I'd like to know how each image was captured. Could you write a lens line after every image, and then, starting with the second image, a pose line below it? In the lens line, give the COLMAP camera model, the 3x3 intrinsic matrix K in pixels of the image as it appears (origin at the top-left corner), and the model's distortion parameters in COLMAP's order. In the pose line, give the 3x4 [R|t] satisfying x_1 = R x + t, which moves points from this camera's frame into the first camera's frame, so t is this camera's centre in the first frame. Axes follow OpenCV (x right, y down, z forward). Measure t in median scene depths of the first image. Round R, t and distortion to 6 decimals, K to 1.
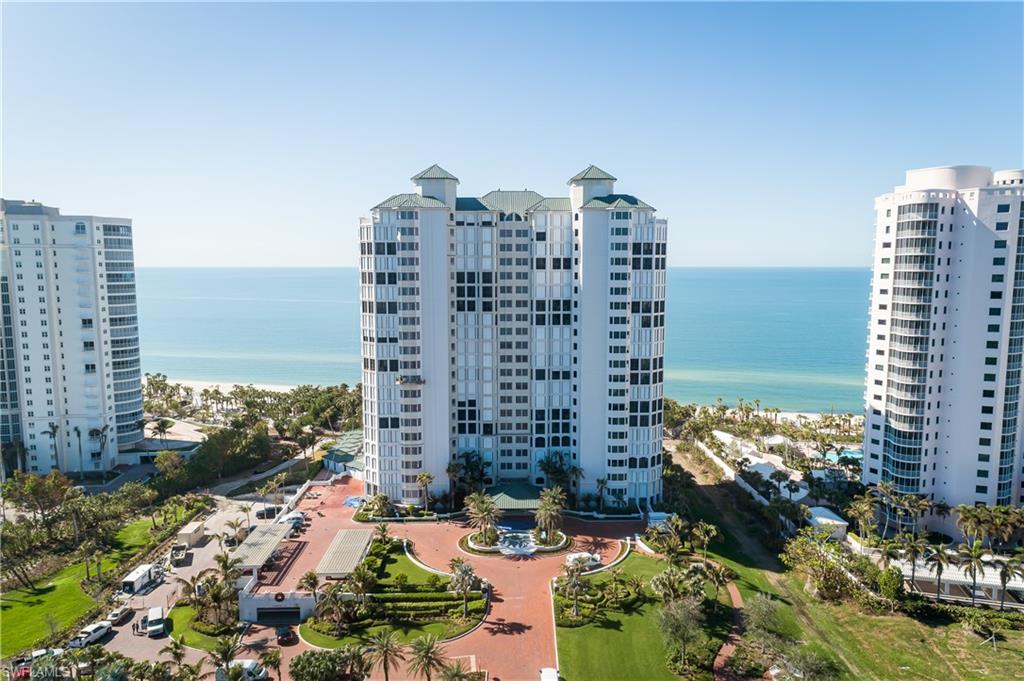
lens RADIAL K [[698.0, 0, 512.0], [0, 698.0, 340.5], [0, 0, 1]] dist [0.021036, 0.008084]
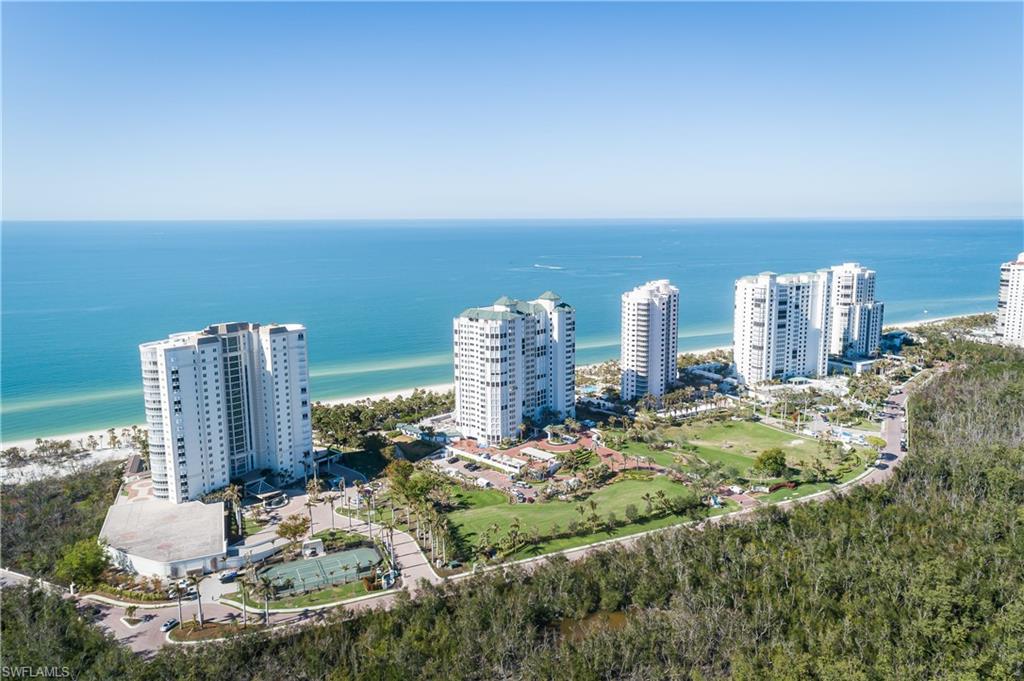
lens RADIAL K [[698.0, 0, 512.0], [0, 698.0, 340.5], [0, 0, 1]] dist [0.021036, 0.008084]
pose [[0.714898, -0.127142, 0.687573, -1.754350], [0.086082, 0.991853, 0.093905, -0.327388], [-0.693910, -0.007945, 0.720018, -0.720191]]
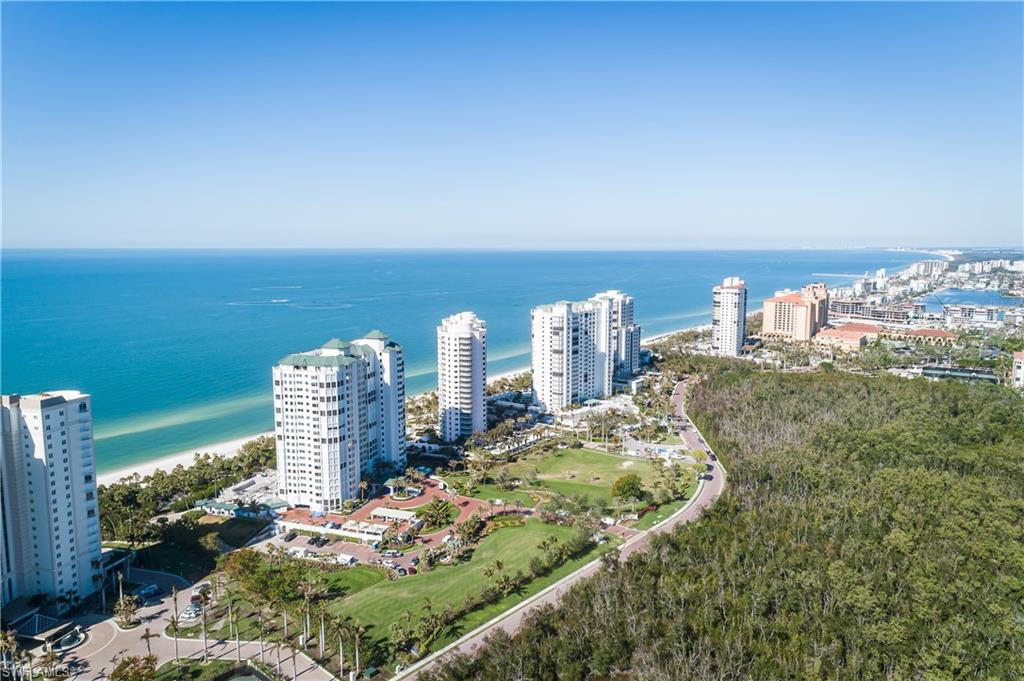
lens RADIAL K [[698.0, 0, 512.0], [0, 698.0, 340.5], [0, 0, 1]] dist [0.021036, 0.008084]
pose [[0.369743, -0.128562, 0.920197, -1.843694], [0.108699, 0.989565, 0.094578, -0.389202], [-0.922754, 0.065055, 0.379859, -0.267980]]
